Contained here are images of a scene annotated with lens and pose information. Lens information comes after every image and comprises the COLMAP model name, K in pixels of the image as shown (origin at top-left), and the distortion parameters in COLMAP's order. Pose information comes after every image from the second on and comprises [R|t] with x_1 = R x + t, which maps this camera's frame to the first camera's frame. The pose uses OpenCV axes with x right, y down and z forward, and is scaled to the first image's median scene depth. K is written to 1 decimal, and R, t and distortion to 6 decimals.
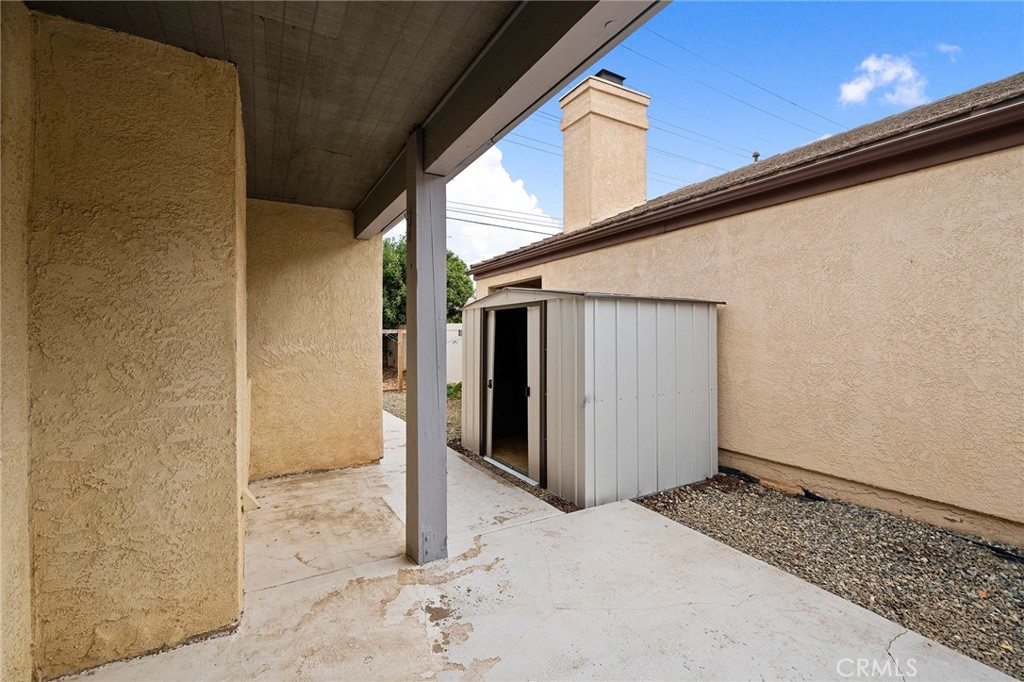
lens RADIAL K [[438.5, 0, 512.9], [0, 438.5, 334.3], [0, 0, 1]] dist [0.000929, -0.000135]
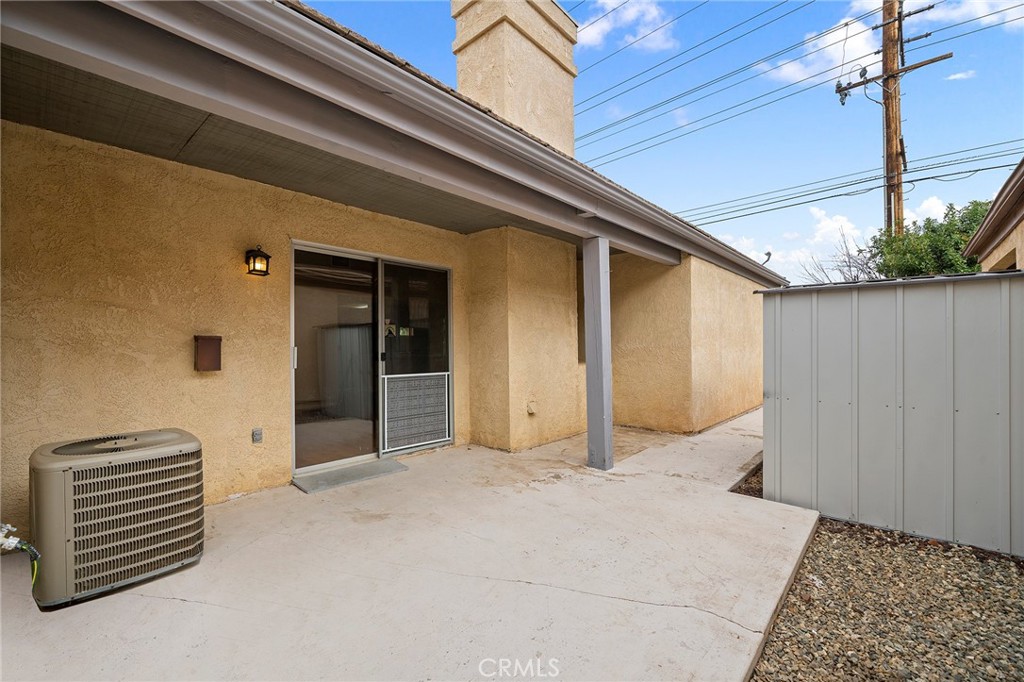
lens RADIAL K [[425.4, 0, 513.4], [0, 425.4, 345.0], [0, 0, 1]] dist [-0.000434, 0.000051]
pose [[0.334601, 0.002112, -0.942358, 1.363186], [0.002570, 0.999992, 0.003154, 0.042630], [0.942356, -0.003477, 0.334593, 0.172947]]
